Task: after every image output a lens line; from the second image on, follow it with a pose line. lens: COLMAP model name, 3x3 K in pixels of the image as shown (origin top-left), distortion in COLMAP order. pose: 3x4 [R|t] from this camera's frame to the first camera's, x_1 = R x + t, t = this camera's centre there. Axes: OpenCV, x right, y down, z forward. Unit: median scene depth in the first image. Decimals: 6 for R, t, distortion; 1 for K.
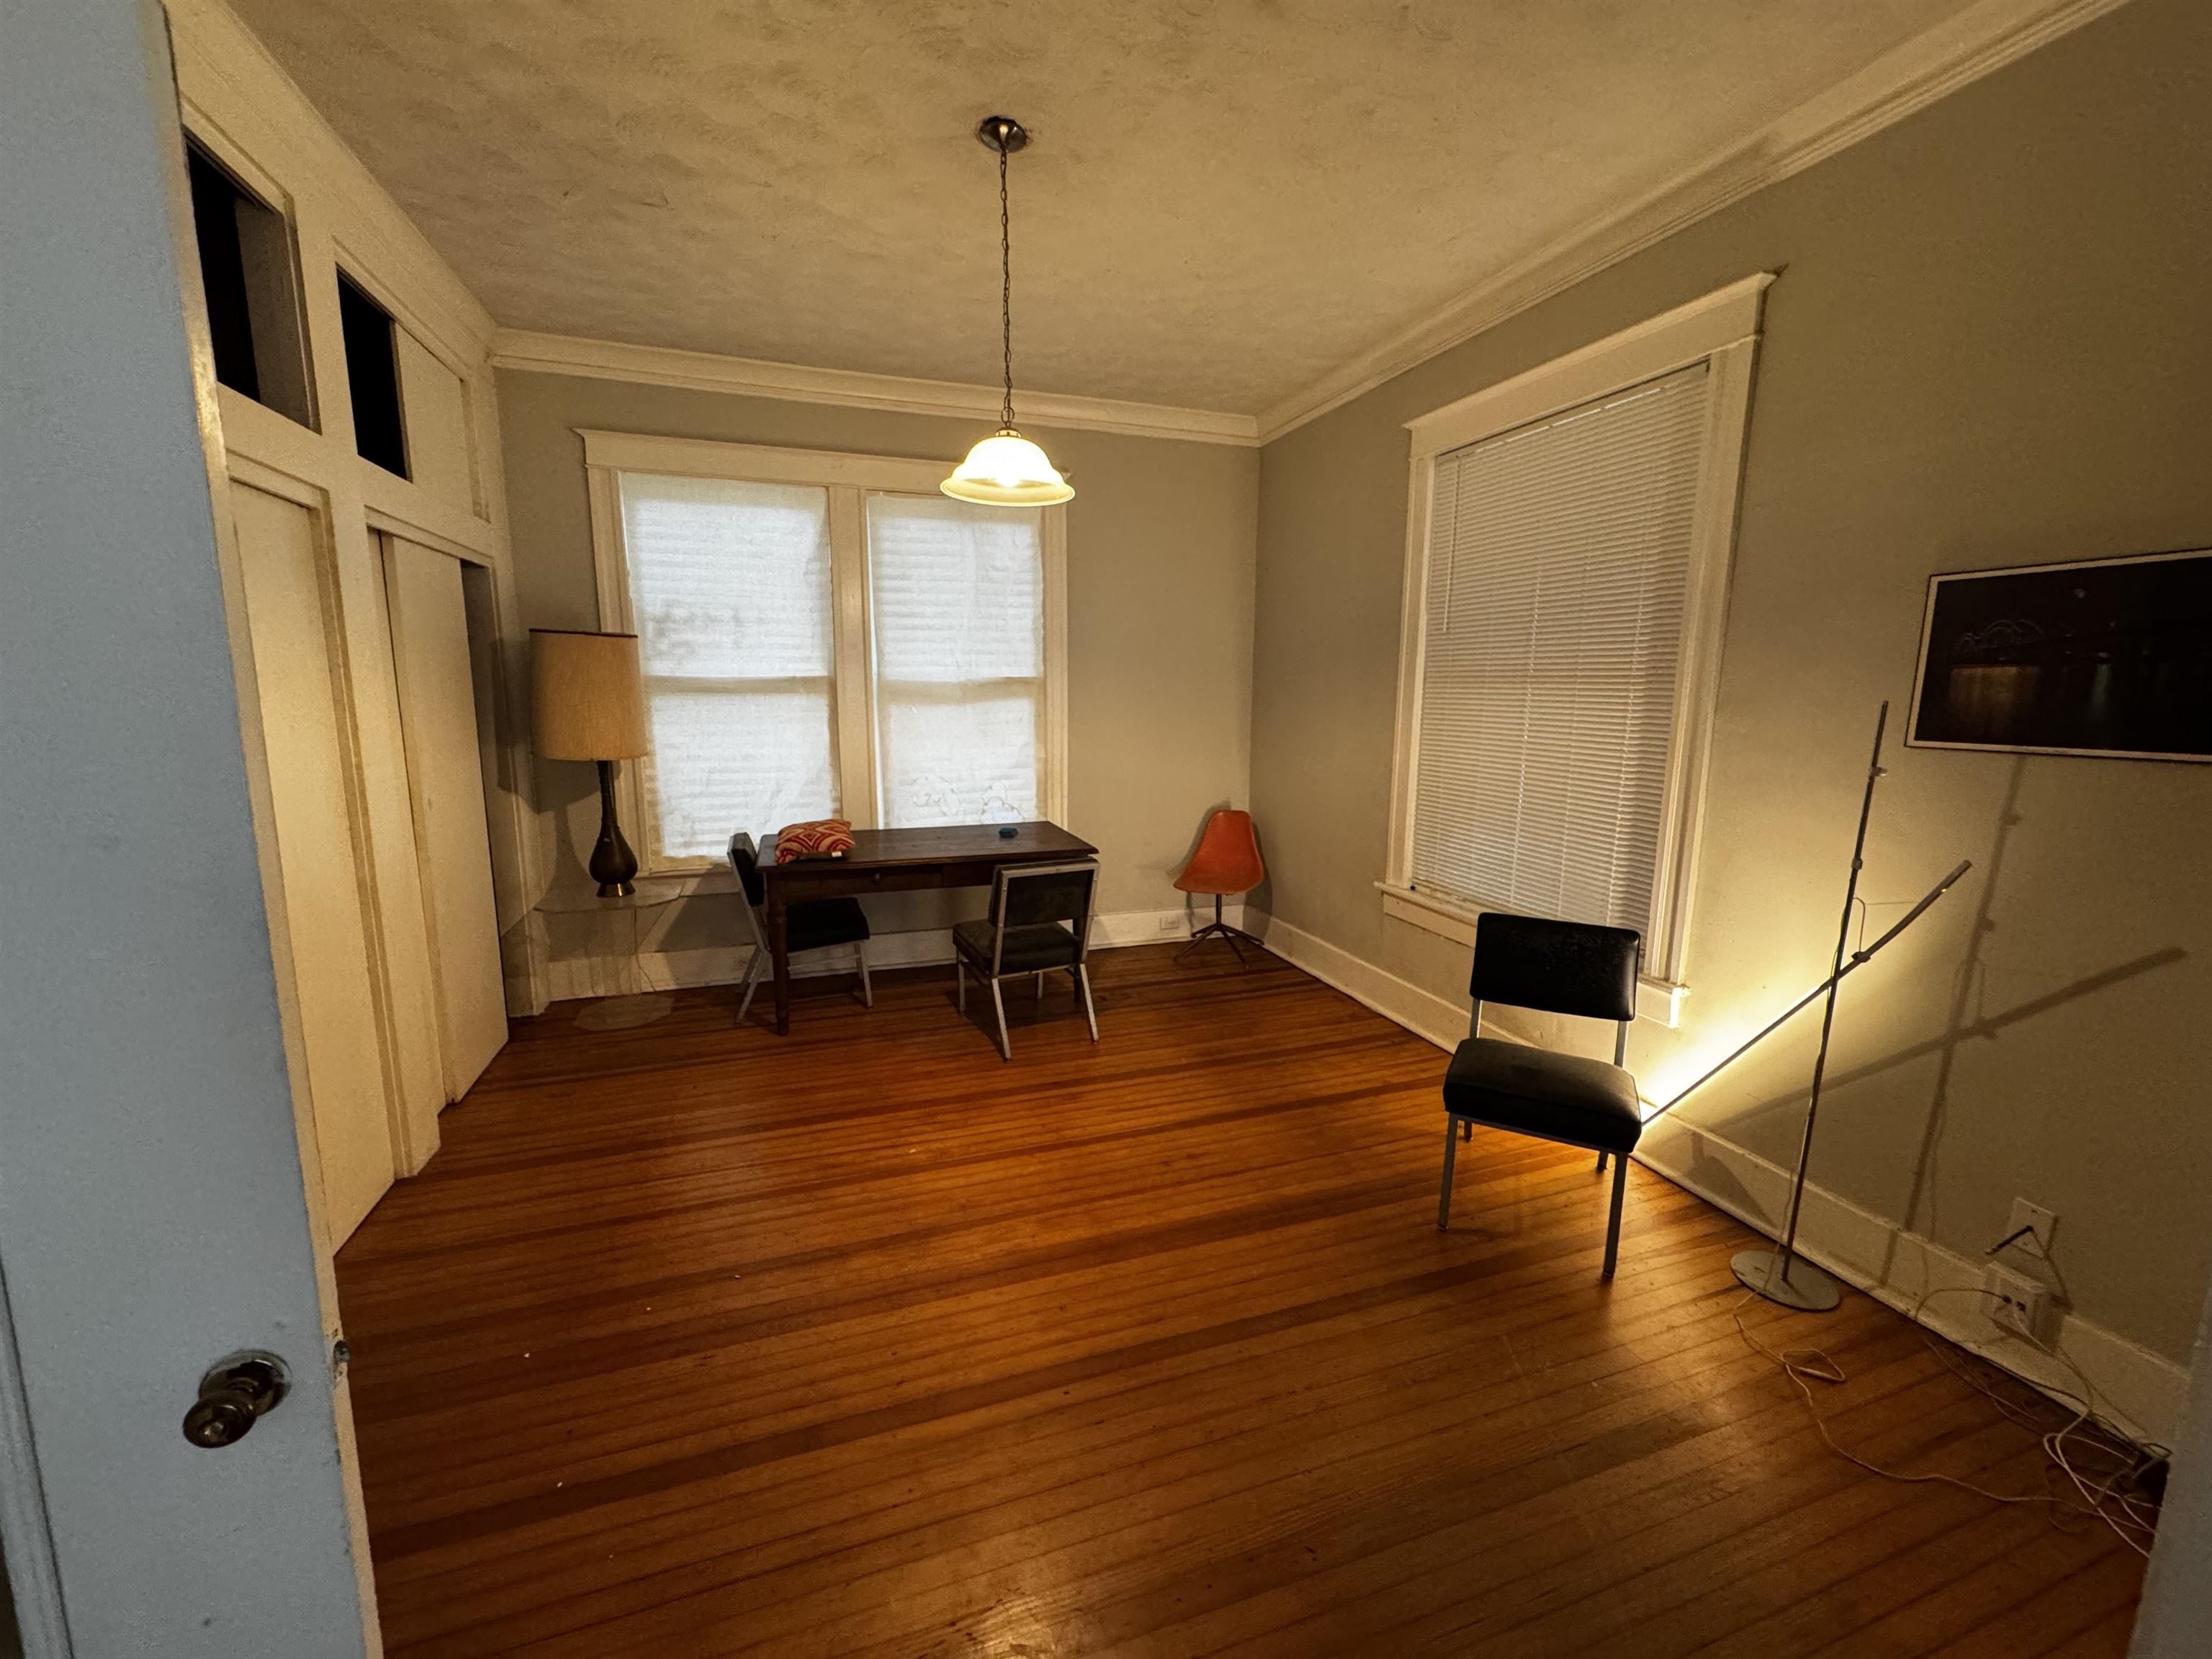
lens RADIAL K [[880.3, 0, 1105.9], [0, 880.3, 830.9], [0, 0, 1]] dist [0.001291, -0.001106]
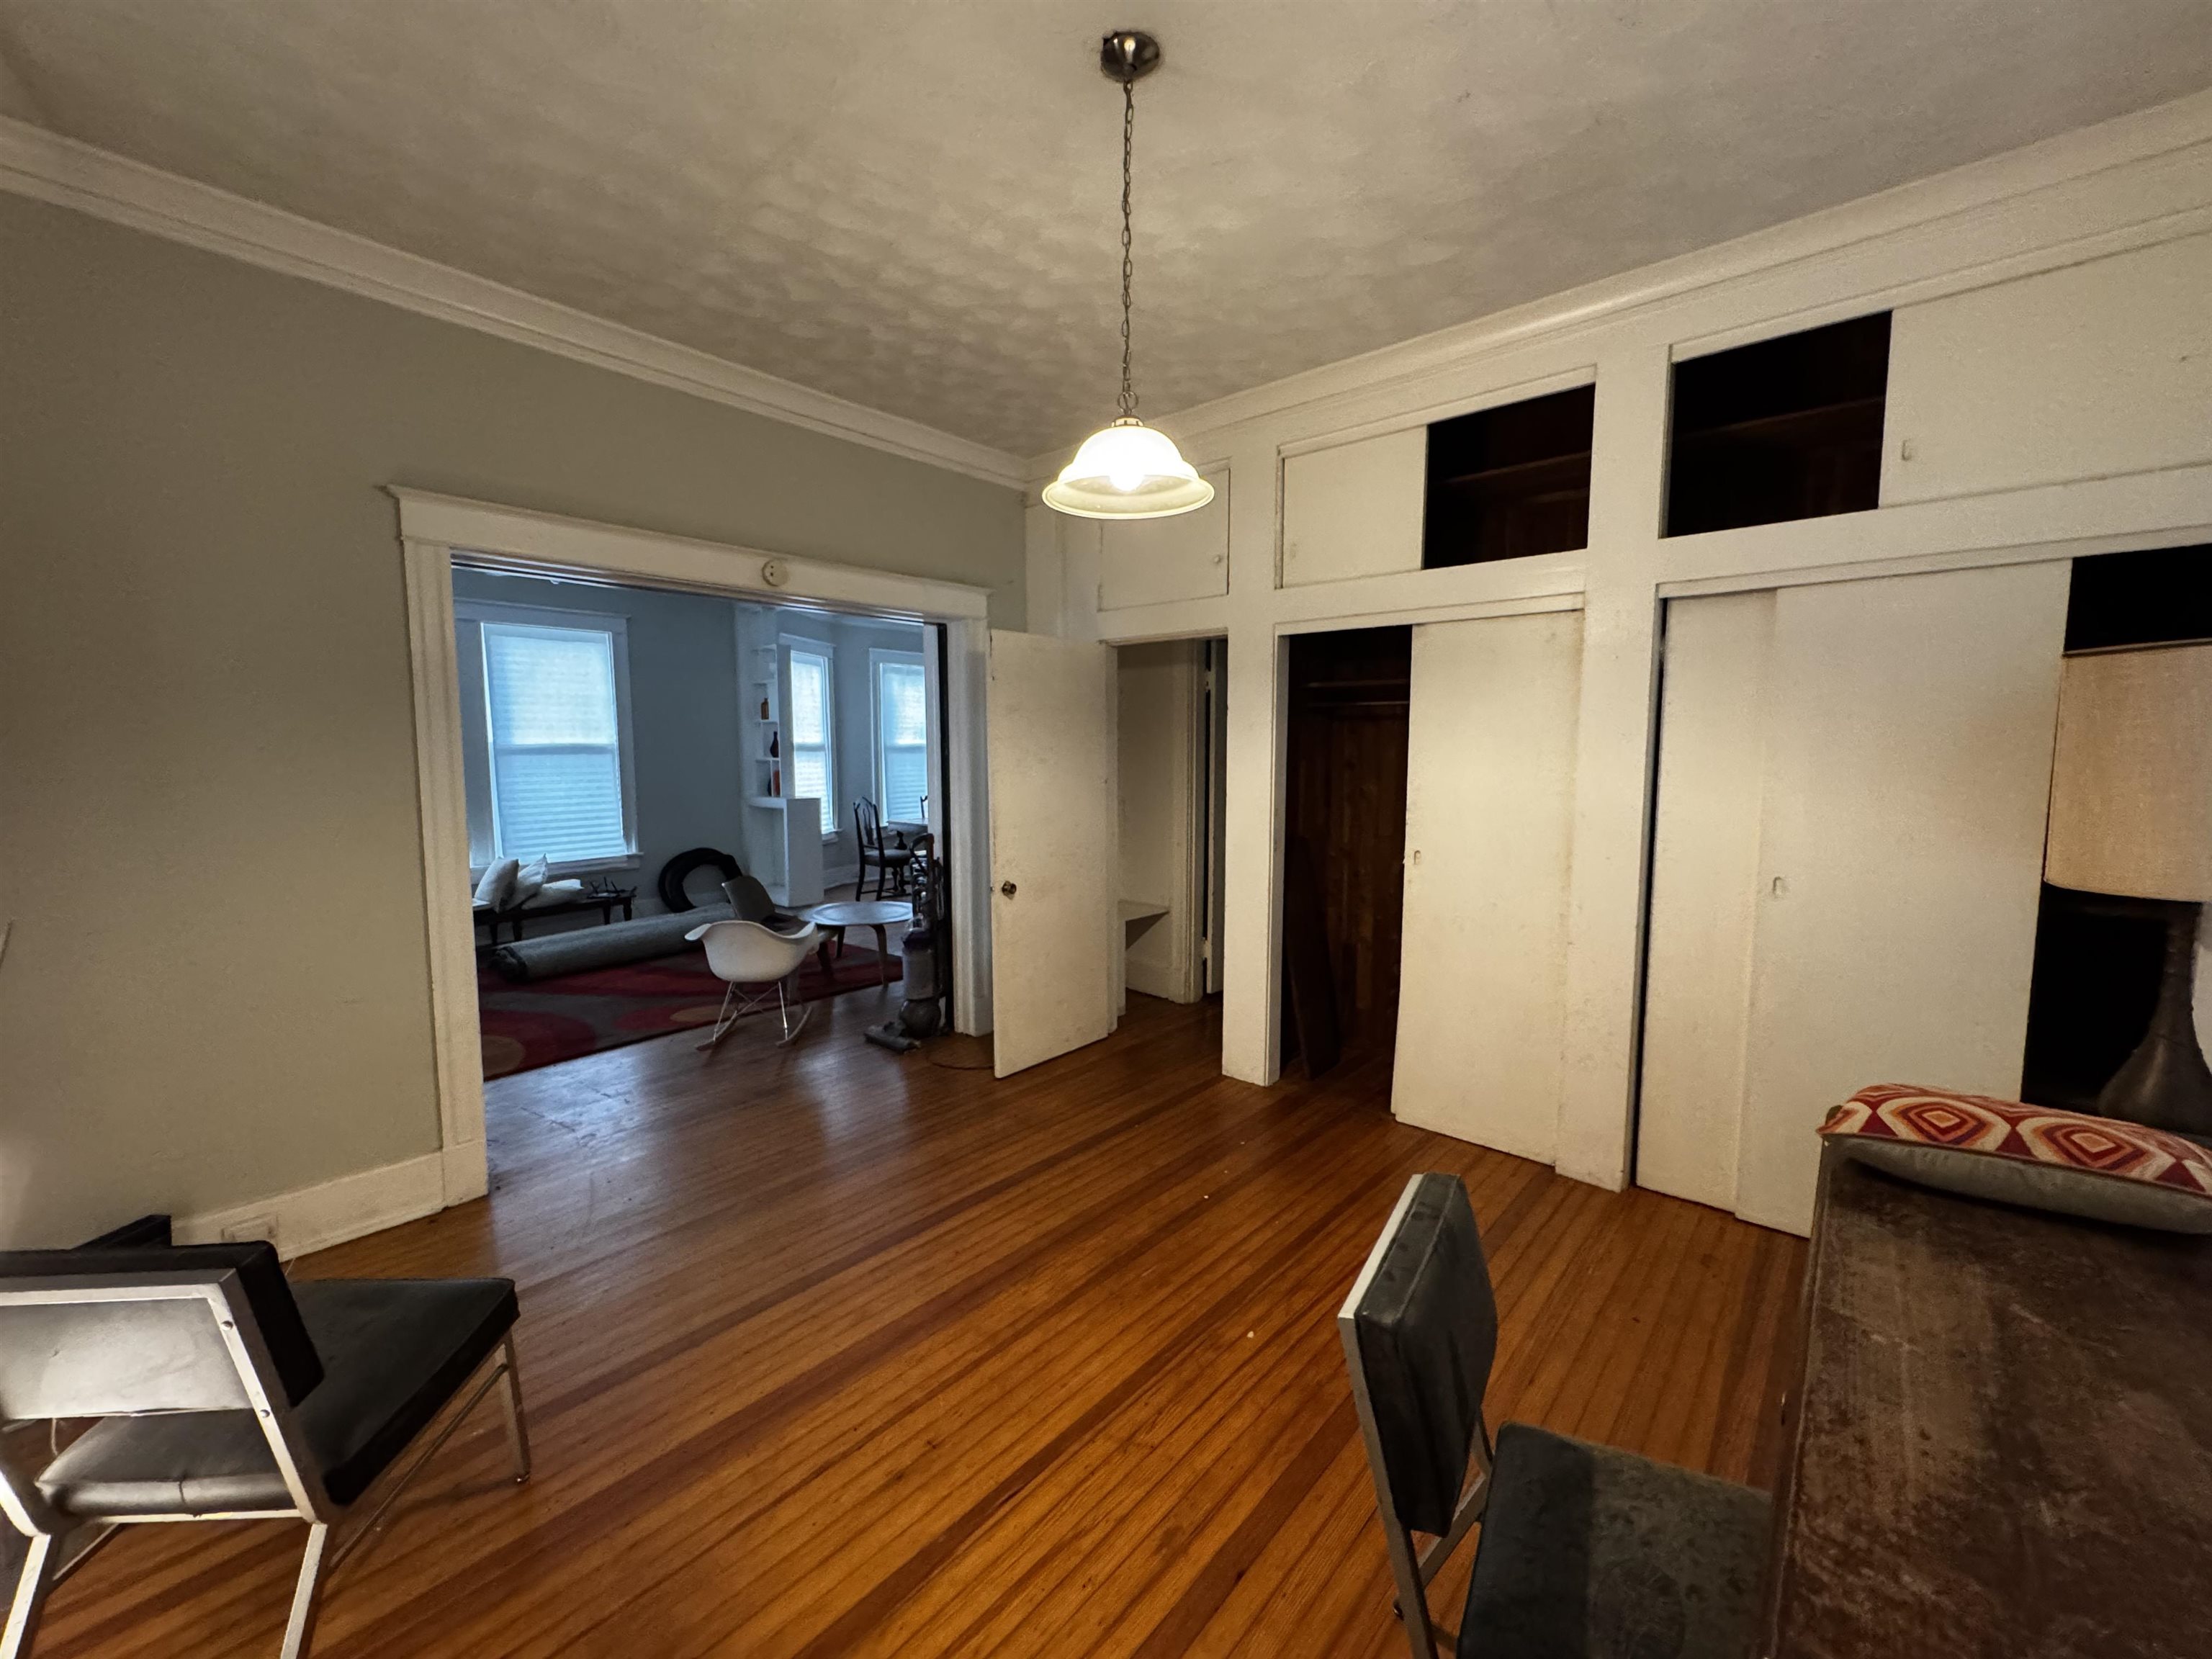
lens RADIAL K [[880.3, 0, 1103.5], [0, 880.3, 822.3], [0, 0, 1]] dist [0.001291, -0.001106]
pose [[-0.874892, 0.031460, -0.483295, 0.174909], [-0.089838, 0.970028, 0.225776, -0.165956], [0.475913, 0.240948, -0.845843, 1.011511]]
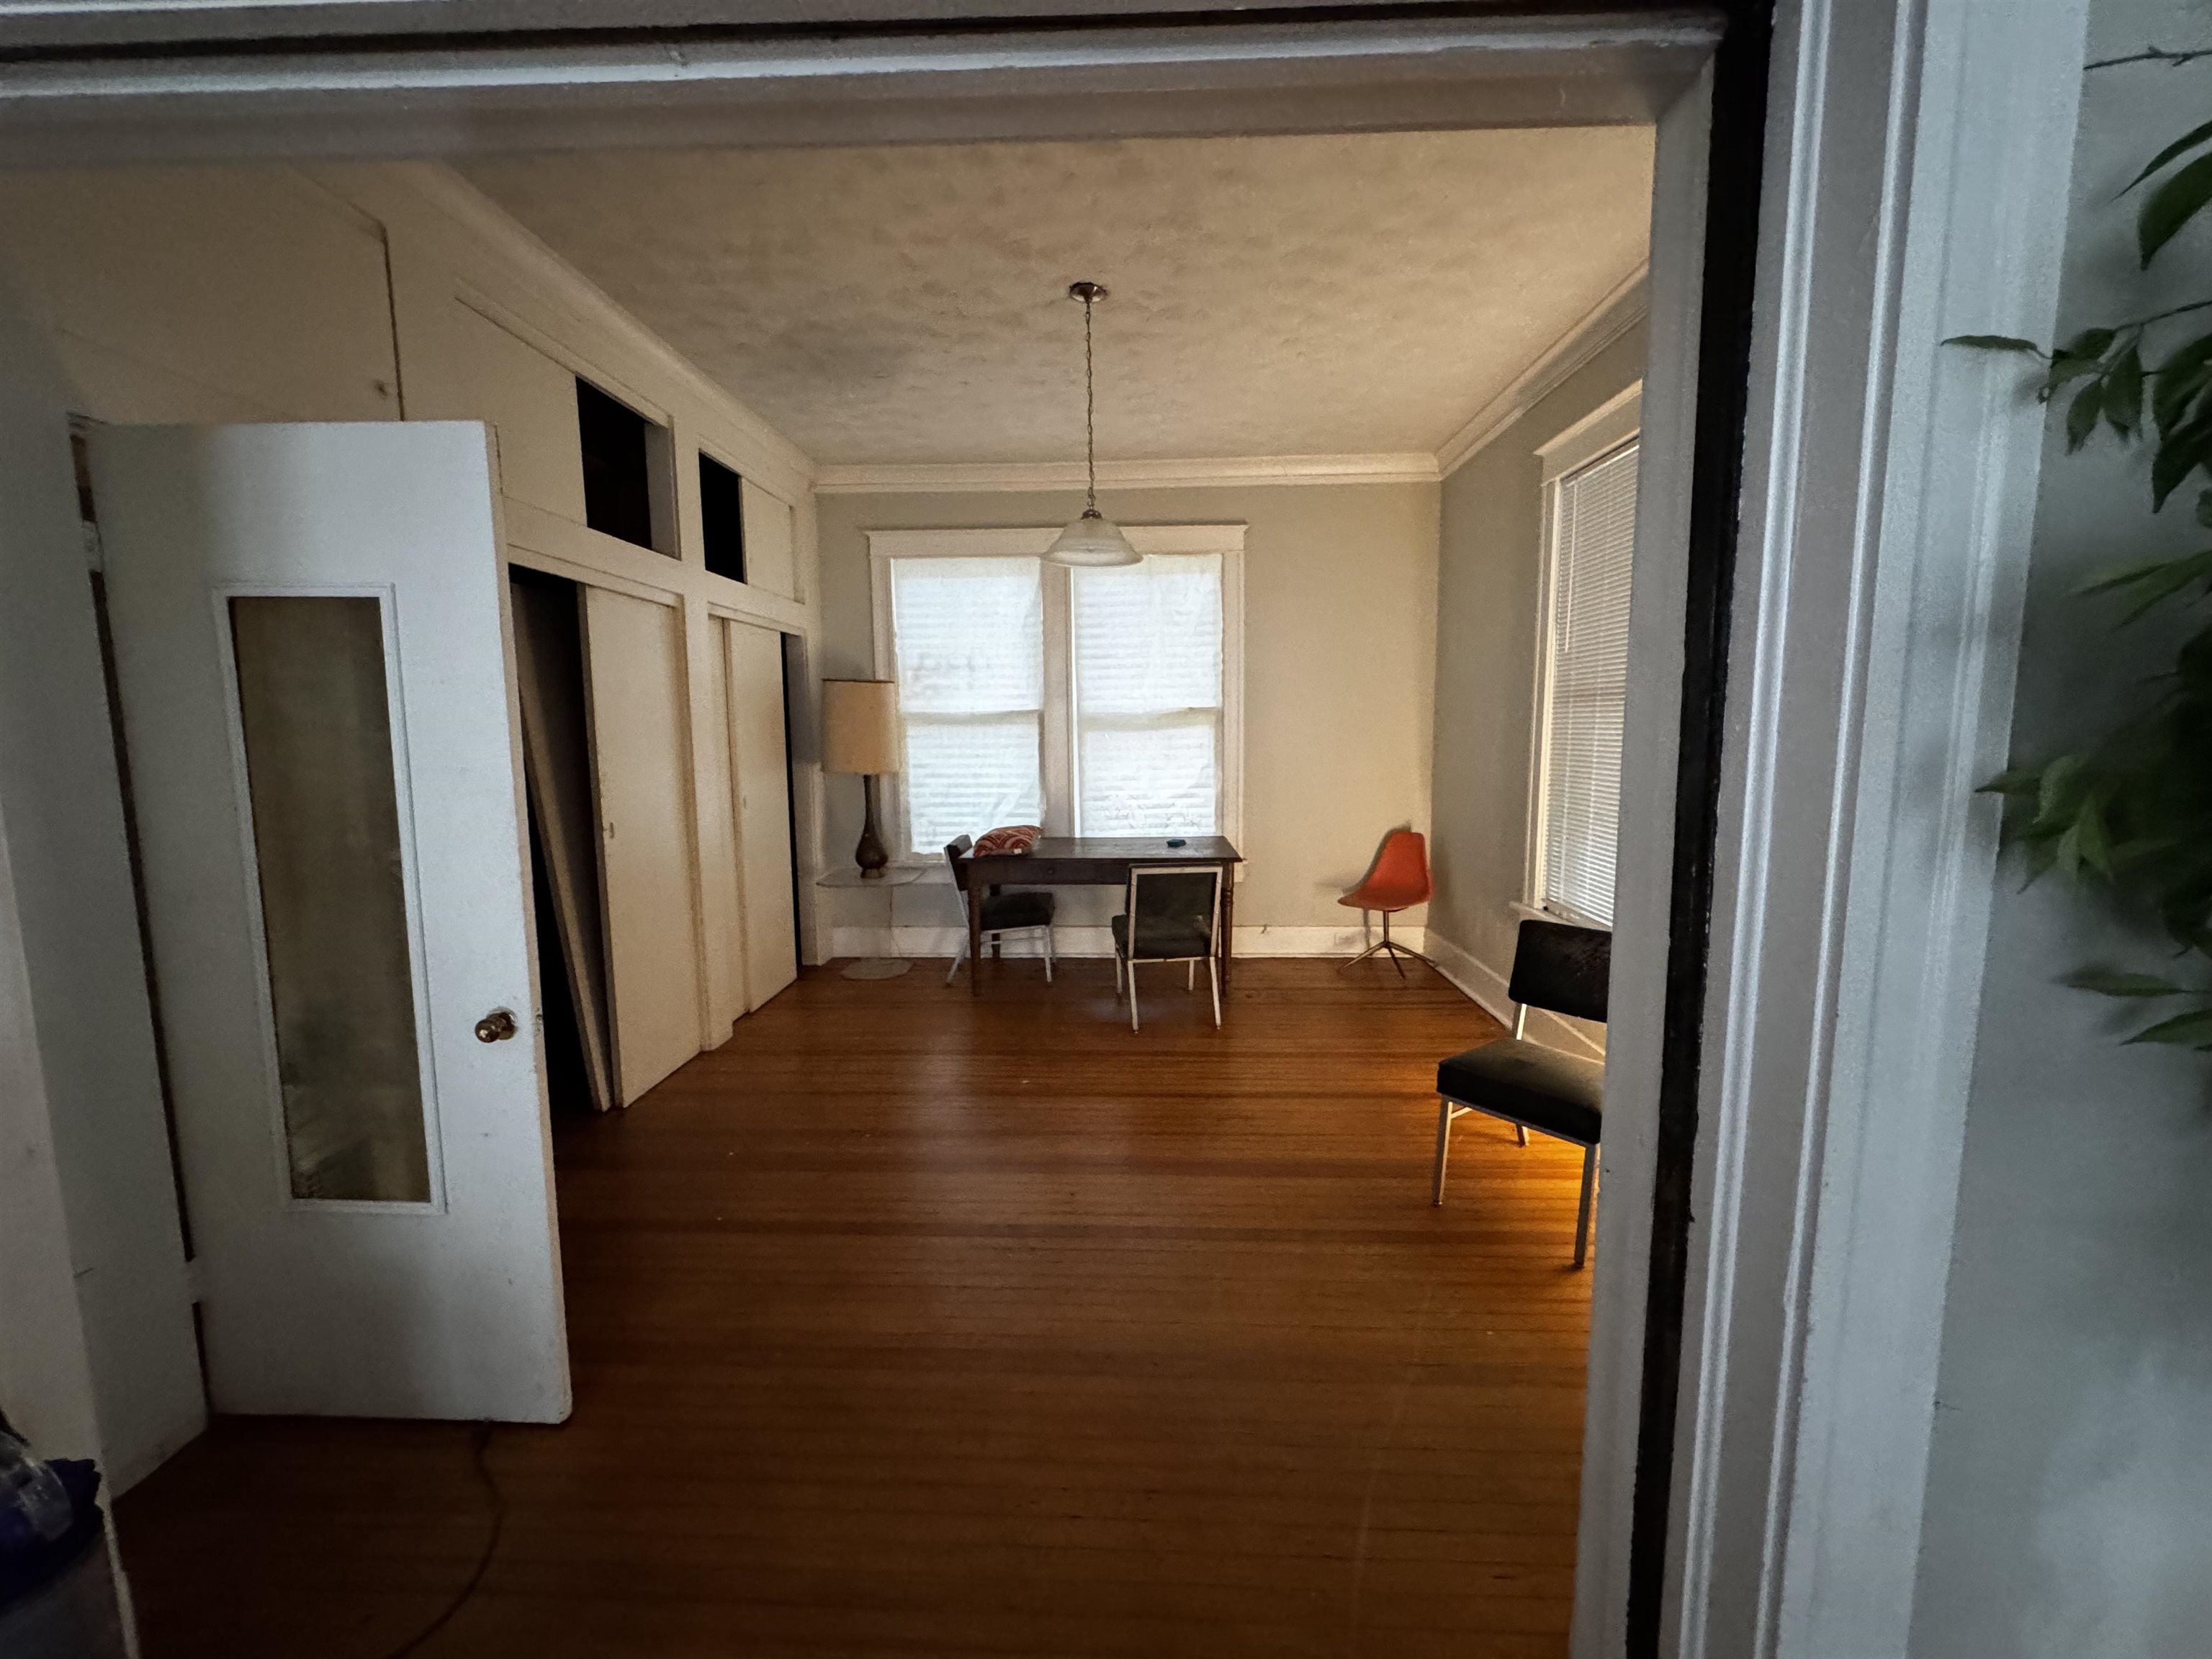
lens RADIAL K [[880.3, 0, 1105.8], [0, 880.3, 832.8], [0, 0, 1]] dist [0.001291, -0.001106]
pose [[0.932690, 0.028701, -0.359537, 0.223839], [-0.042967, 0.998572, -0.031749, 0.030306], [0.358112, 0.045060, 0.932591, -0.098272]]
